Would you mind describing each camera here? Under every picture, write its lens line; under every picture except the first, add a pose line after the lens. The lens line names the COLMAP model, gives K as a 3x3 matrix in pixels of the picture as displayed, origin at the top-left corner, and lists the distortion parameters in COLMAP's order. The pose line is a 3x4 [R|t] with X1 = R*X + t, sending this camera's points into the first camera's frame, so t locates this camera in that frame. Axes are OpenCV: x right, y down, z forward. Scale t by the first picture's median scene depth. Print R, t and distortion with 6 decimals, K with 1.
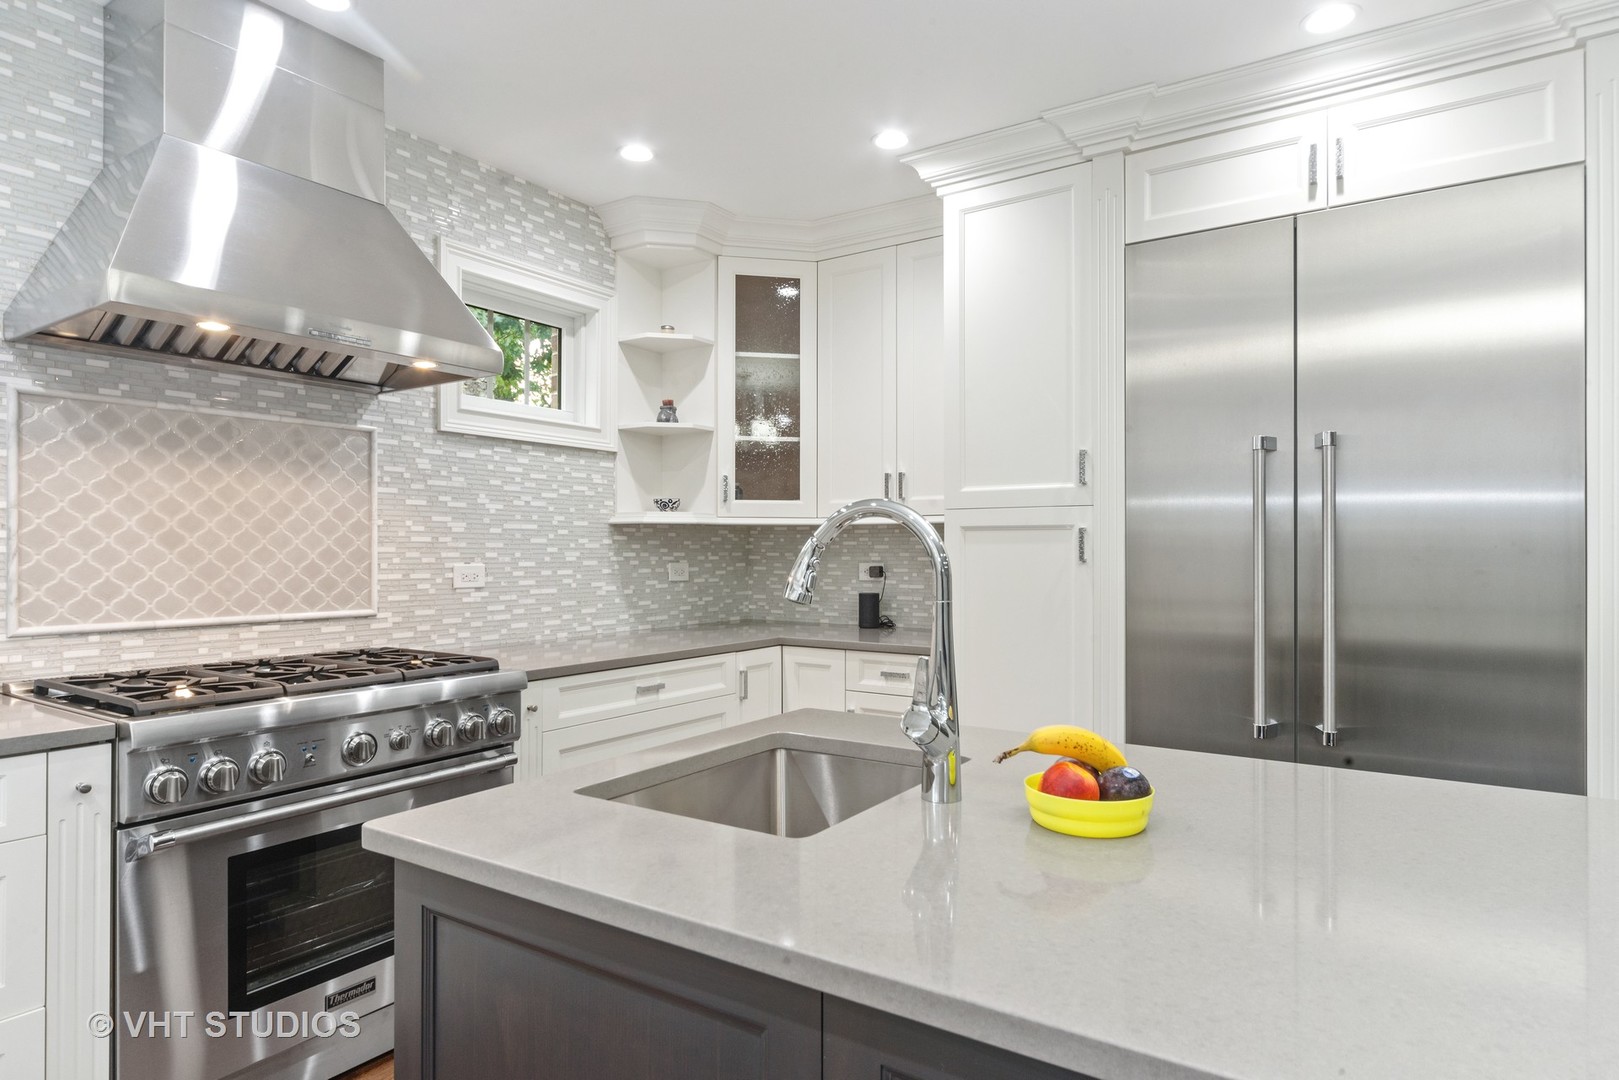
lens RADIAL K [[921.9, 0, 809.5], [0, 921.9, 540.0], [0, 0, 1]] dist [-0.002710, 0.000059]
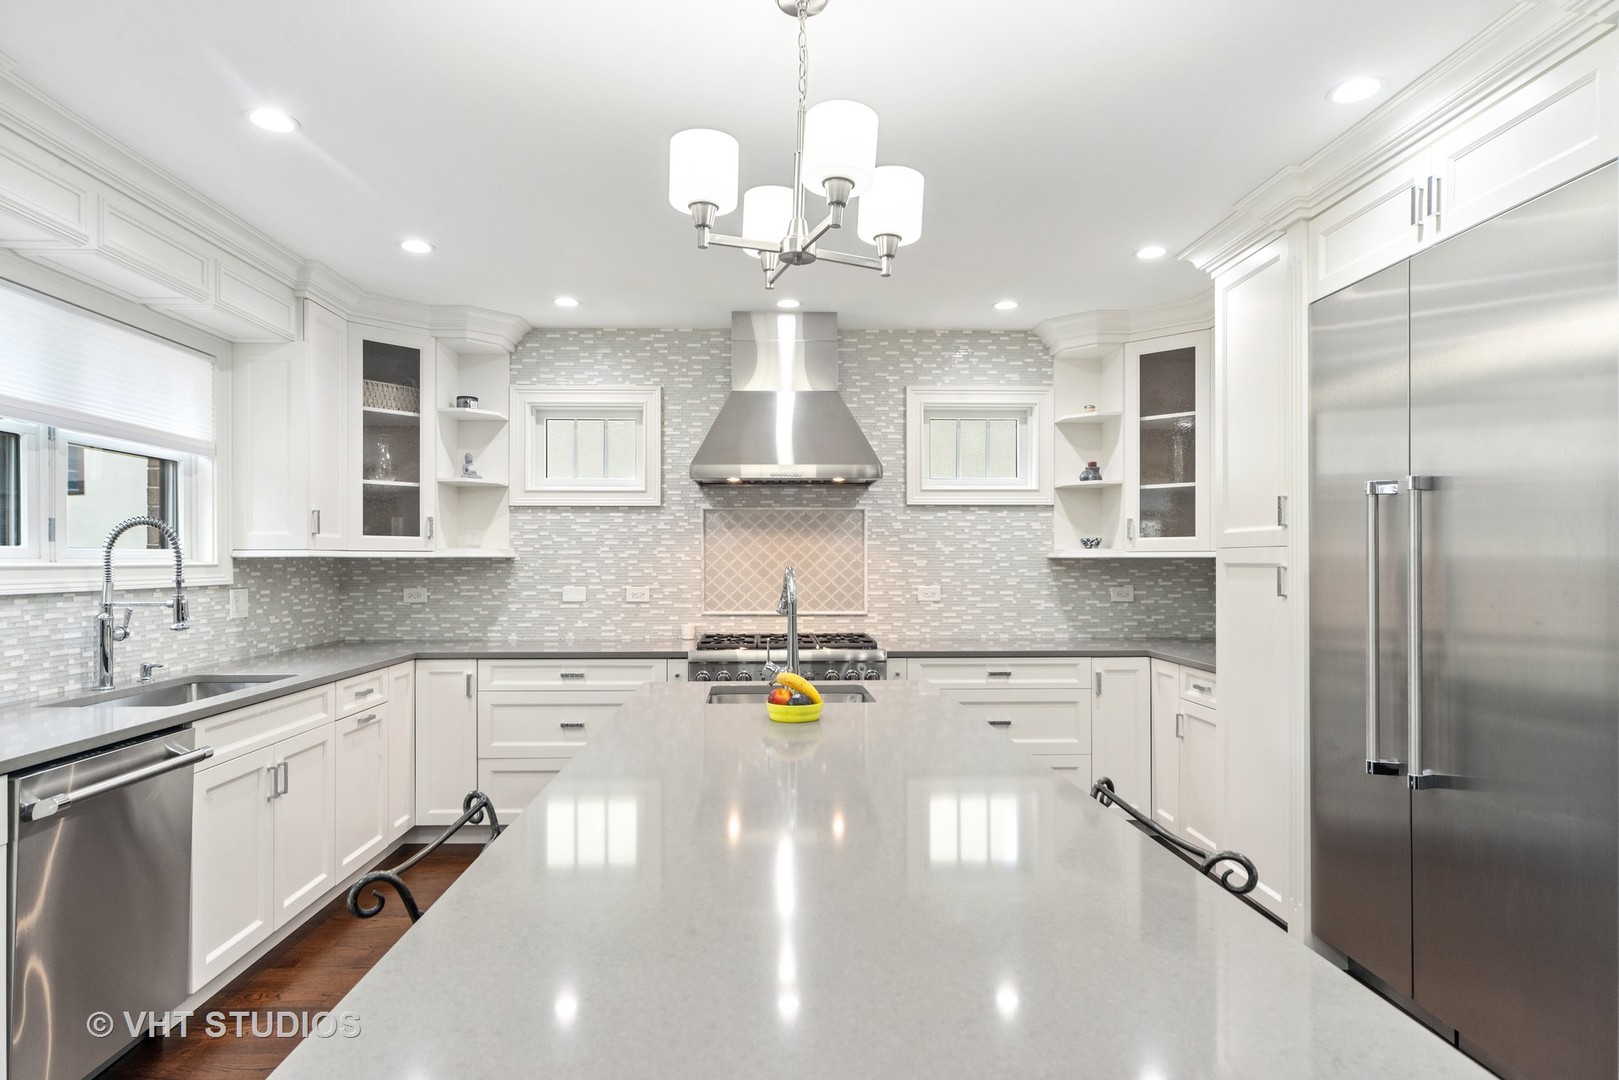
lens RADIAL K [[921.9, 0, 809.5], [0, 921.9, 540.0], [0, 0, 1]] dist [-0.002710, 0.000059]
pose [[0.583273, -0.018578, -0.812064, 0.831154], [0.010352, 0.999827, -0.015439, -0.032194], [0.812210, 0.000599, 0.583365, -0.100312]]
